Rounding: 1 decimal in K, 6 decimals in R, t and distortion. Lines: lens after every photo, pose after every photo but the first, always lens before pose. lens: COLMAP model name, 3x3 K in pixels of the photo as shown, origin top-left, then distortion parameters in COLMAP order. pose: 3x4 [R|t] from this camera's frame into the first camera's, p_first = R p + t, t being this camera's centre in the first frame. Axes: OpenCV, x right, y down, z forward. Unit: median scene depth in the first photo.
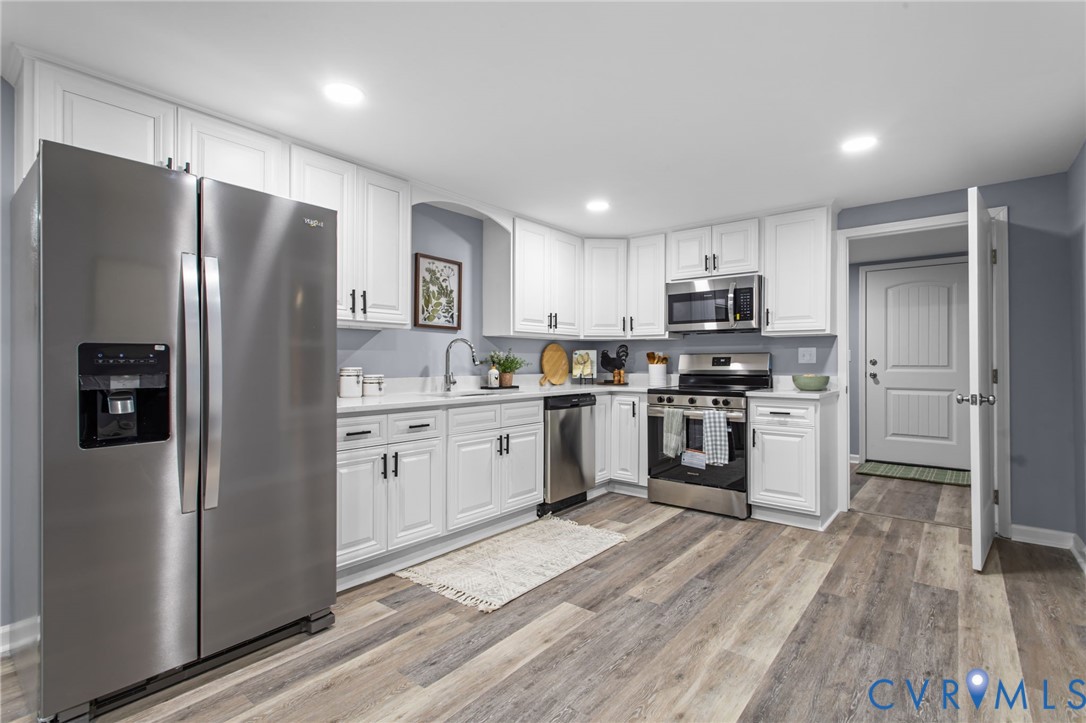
lens RADIAL K [[513.0, 0, 544.2], [0, 513.0, 359.0], [0, 0, 1]] dist [-0.001756, 0.000991]
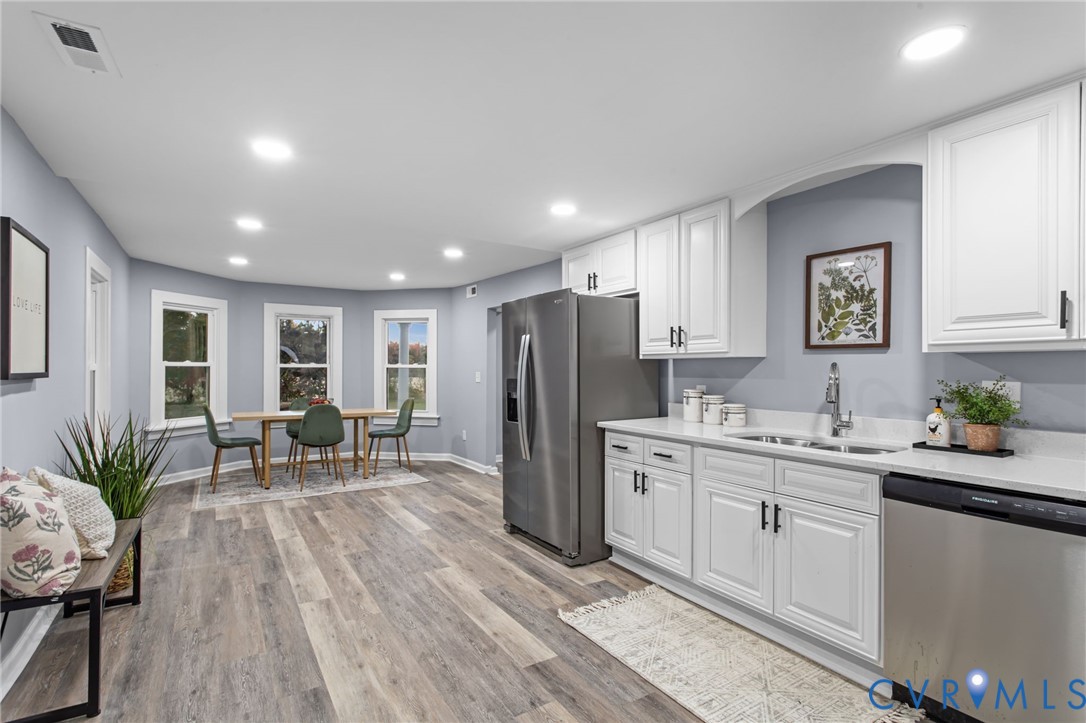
lens RADIAL K [[513.0, 0, 539.8], [0, 513.0, 368.8], [0, 0, 1]] dist [-0.001756, 0.000991]
pose [[-0.318760, -0.002783, -0.947831, 0.629116], [0.002509, 0.999990, -0.003779, -0.030298], [0.947832, -0.003583, -0.318749, 0.852283]]
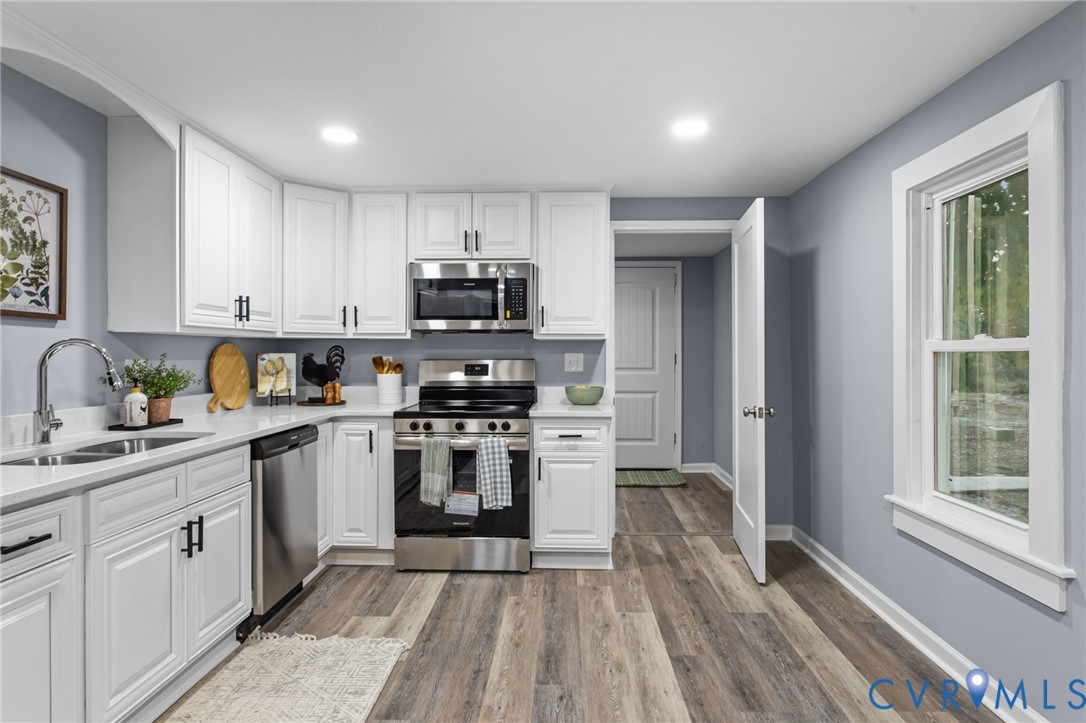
lens RADIAL K [[608.9, 0, 542.3], [0, 608.9, 356.4], [0, 0, 1]] dist [-0.018162, 0.007207]
pose [[0.798021, -0.003545, 0.602619, -0.156803], [-0.003820, 0.999933, 0.010941, -0.030833], [-0.602617, -0.011033, 0.797954, 0.243715]]
